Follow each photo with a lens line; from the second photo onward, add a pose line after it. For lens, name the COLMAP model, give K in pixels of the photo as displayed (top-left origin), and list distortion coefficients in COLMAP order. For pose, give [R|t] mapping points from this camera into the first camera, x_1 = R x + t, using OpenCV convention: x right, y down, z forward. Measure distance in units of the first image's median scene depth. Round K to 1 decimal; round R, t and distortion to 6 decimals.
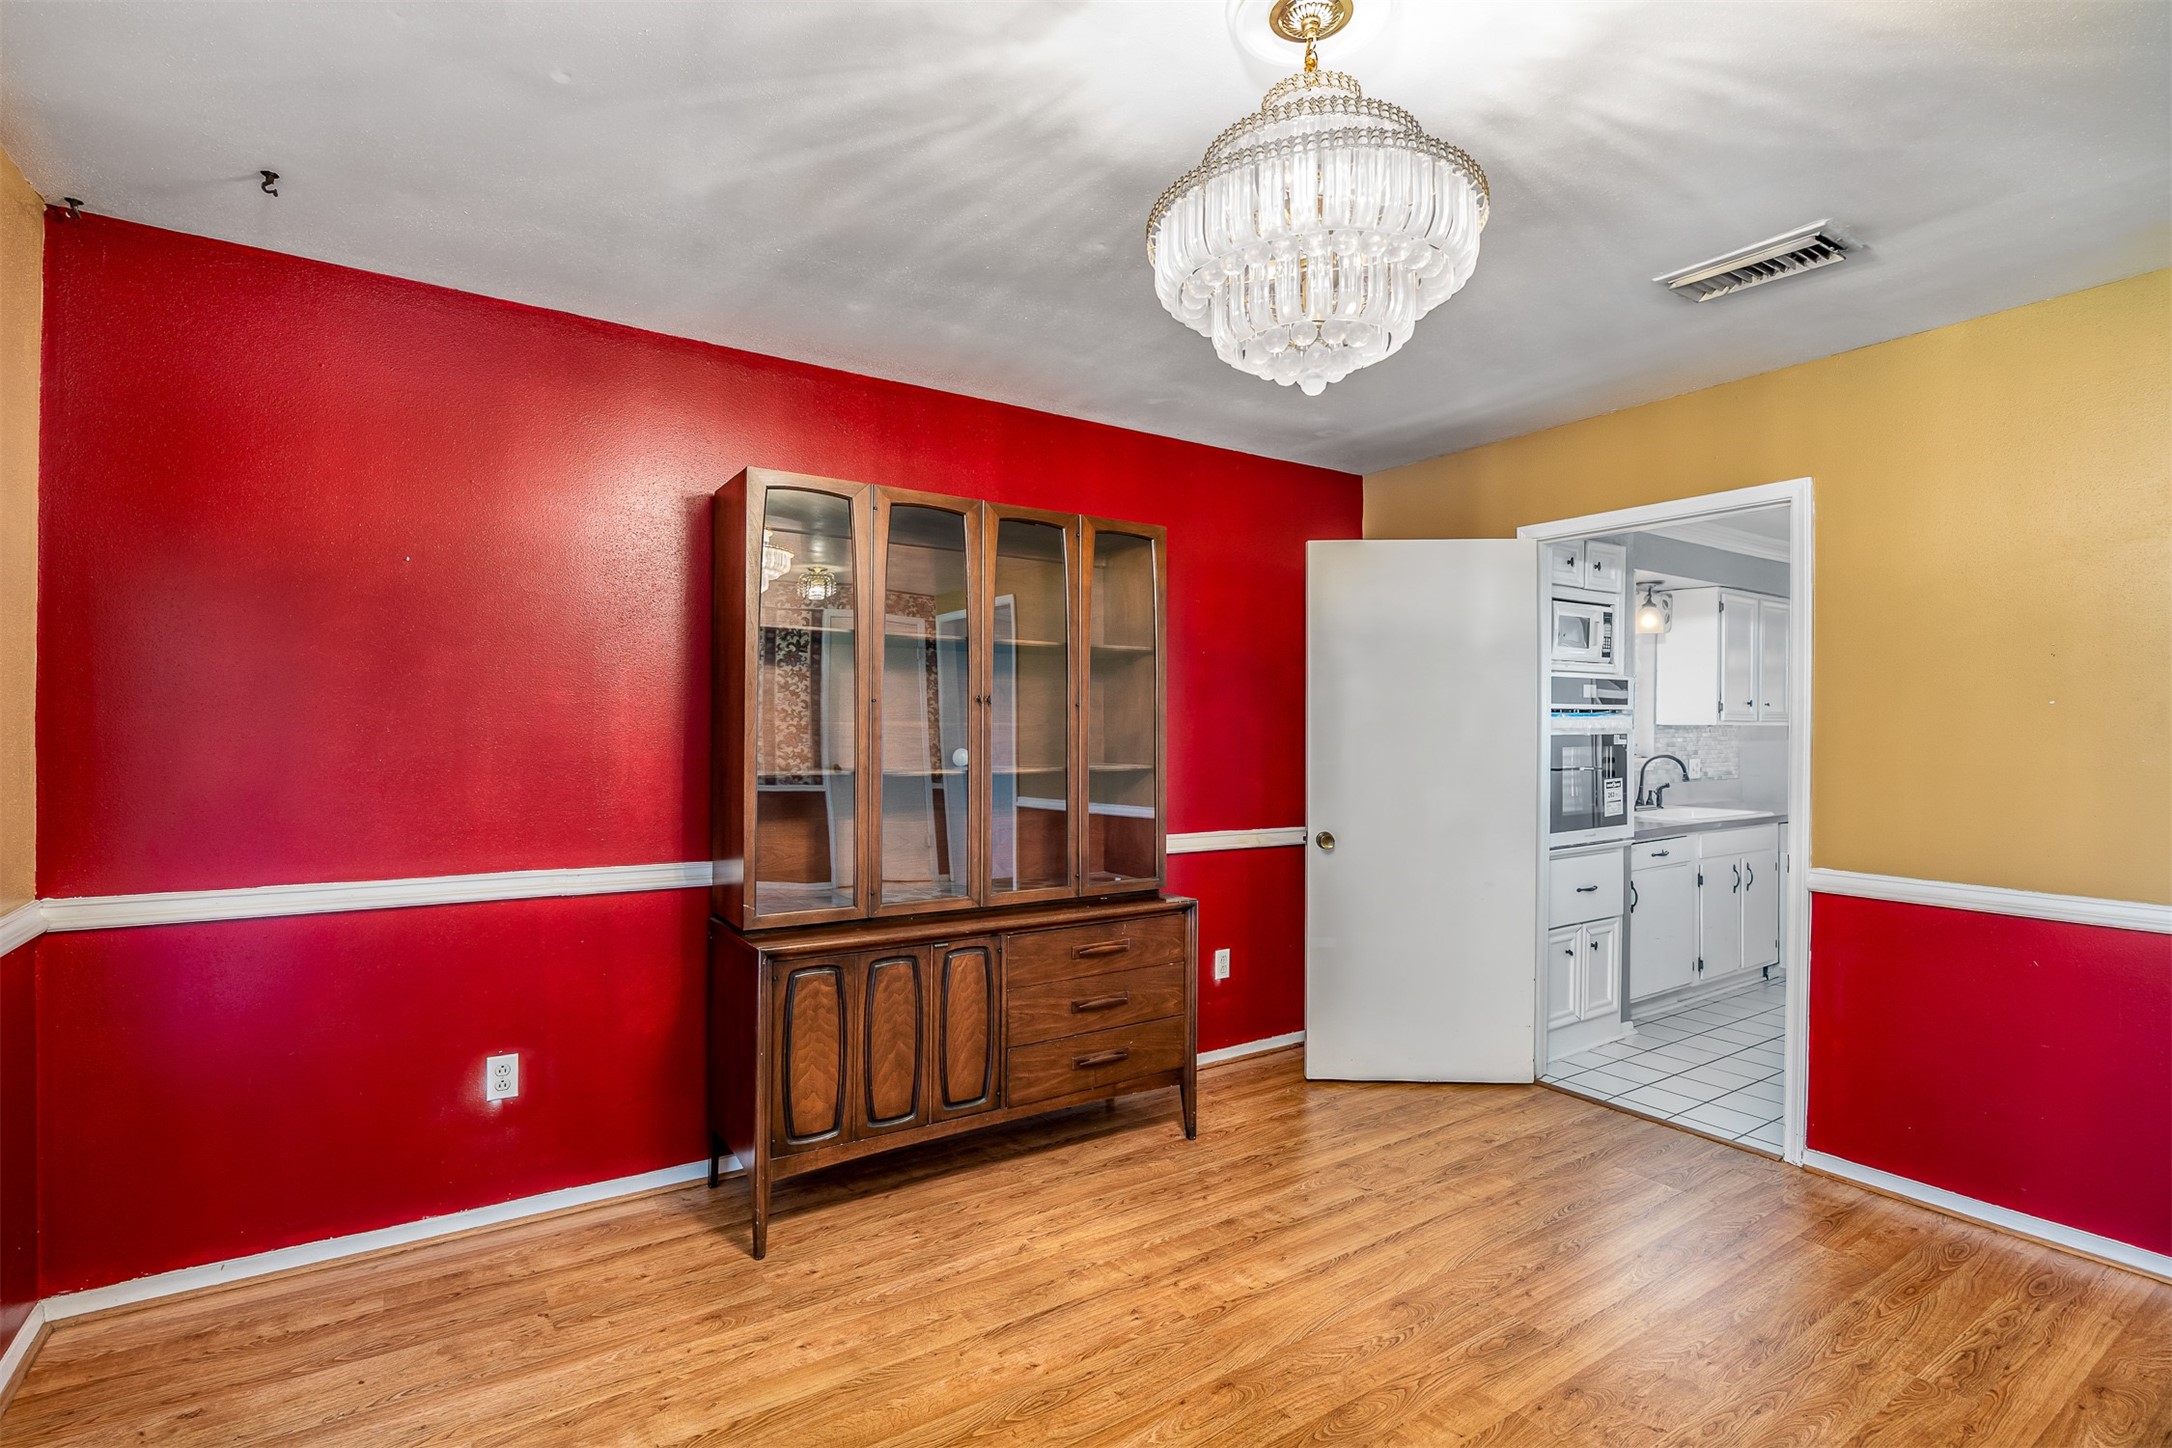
lens RADIAL K [[964.3, 0, 1077.6], [0, 964.3, 729.8], [0, 0, 1]] dist [-0.015116, 0.001753]
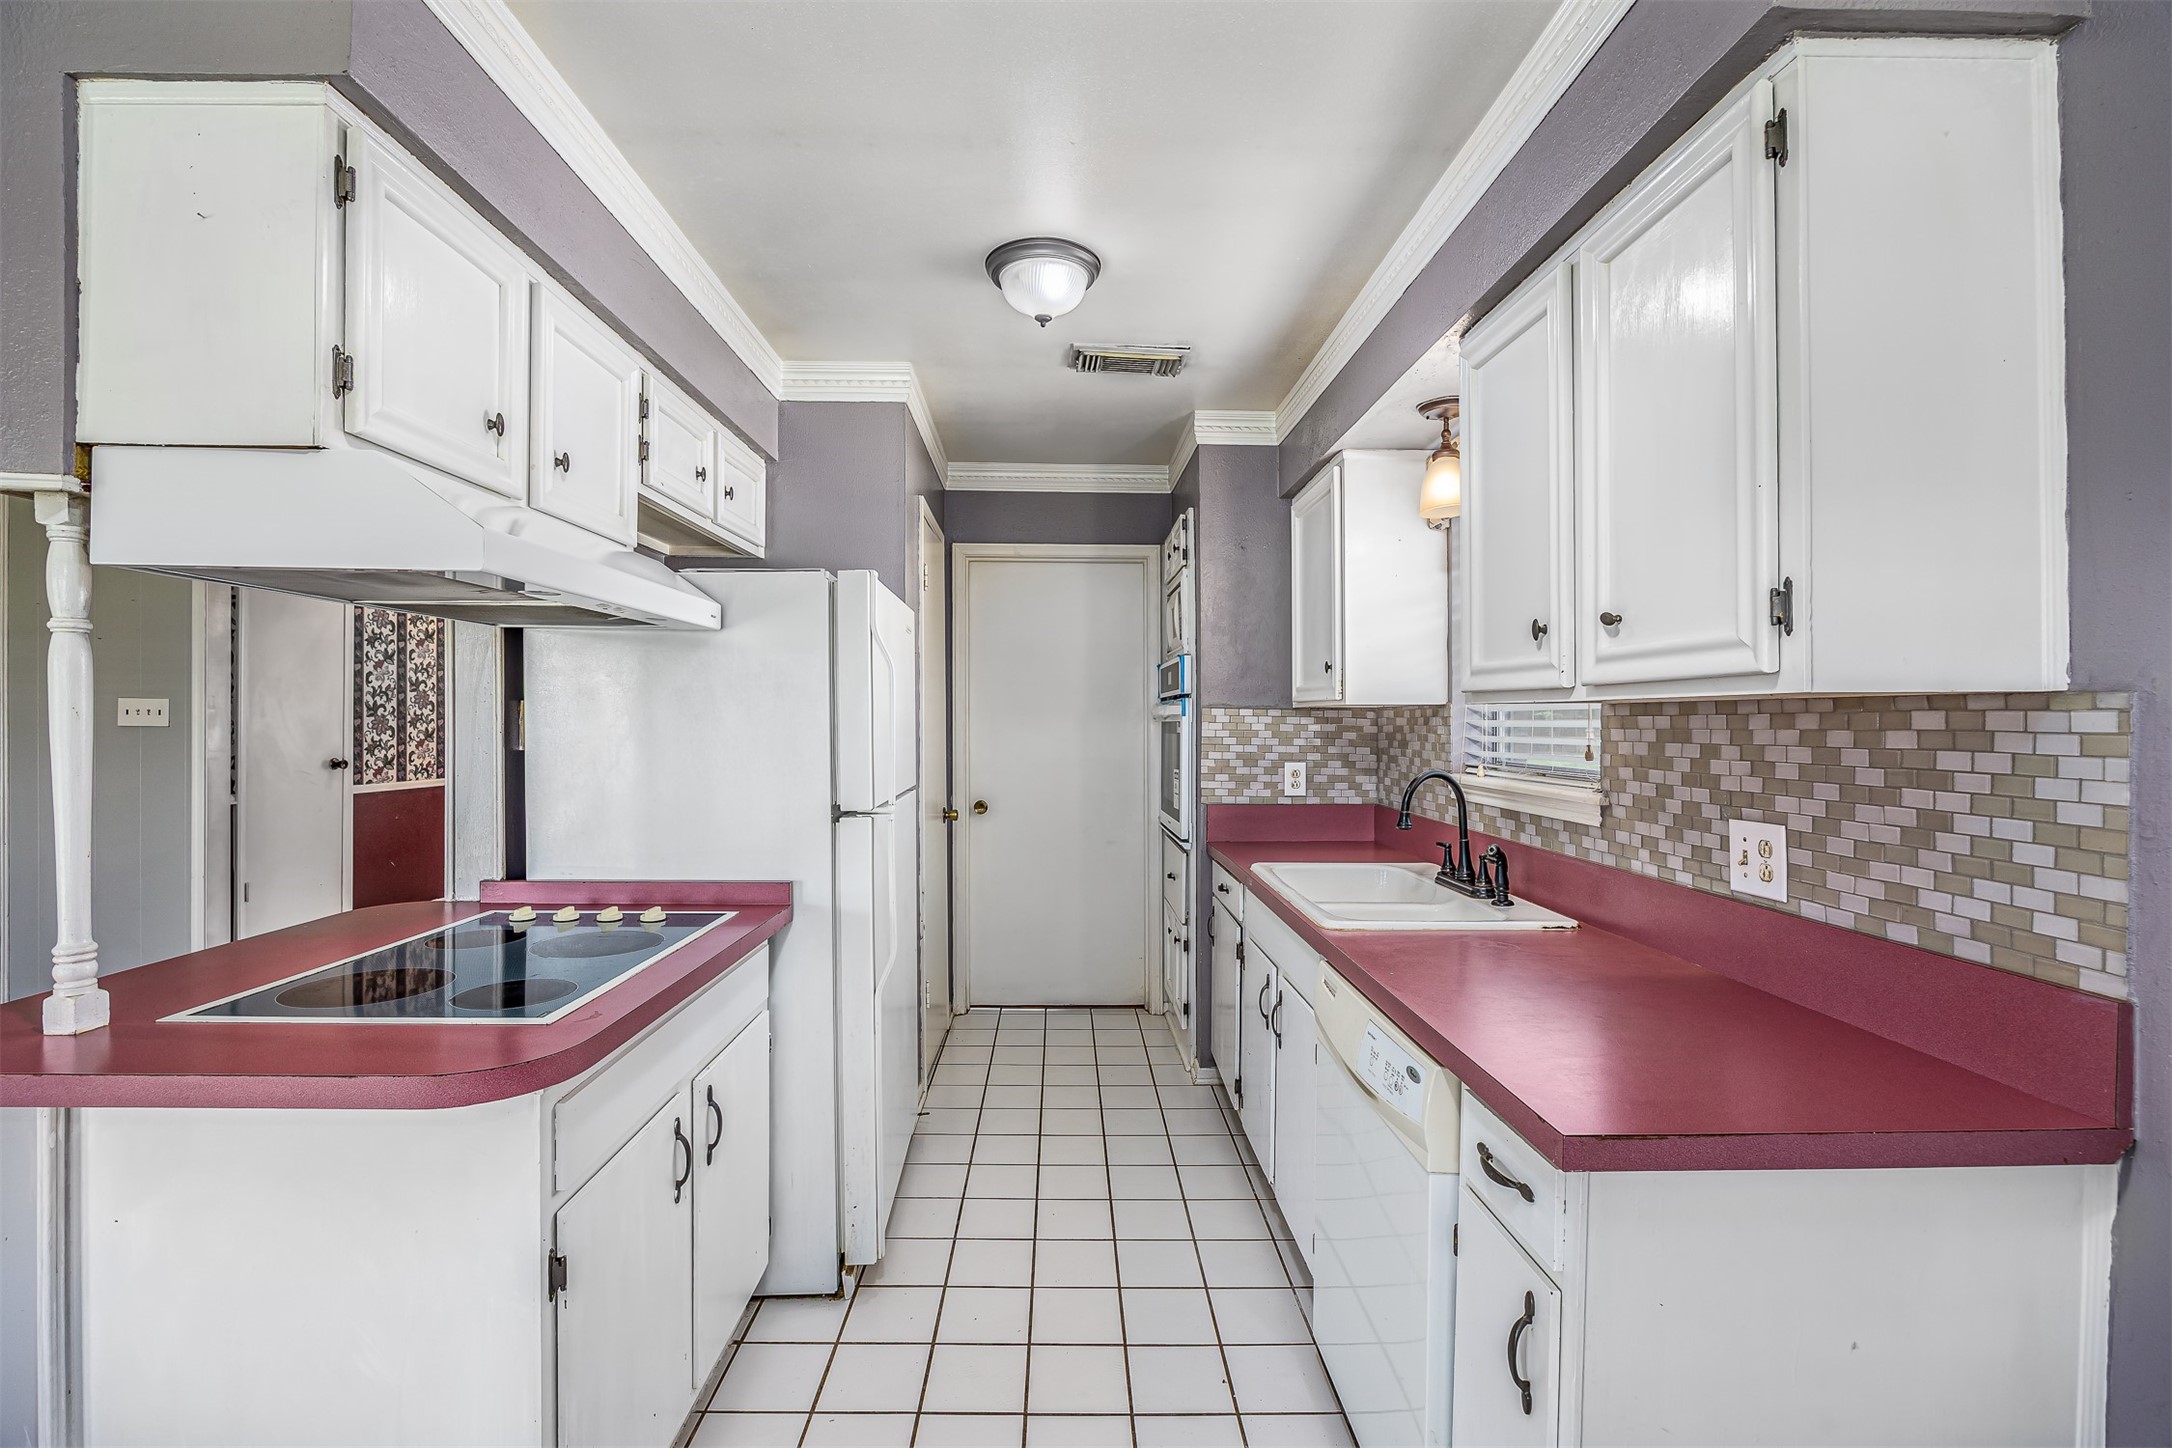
lens RADIAL K [[964.3, 0, 1061.3], [0, 964.3, 717.4], [0, 0, 1]] dist [-0.015116, 0.001753]
pose [[-0.519022, -0.008427, -0.854719, 2.066280], [-0.011136, 0.999933, -0.003097, 0.007414], [0.854688, 0.007911, -0.519081, 2.028004]]
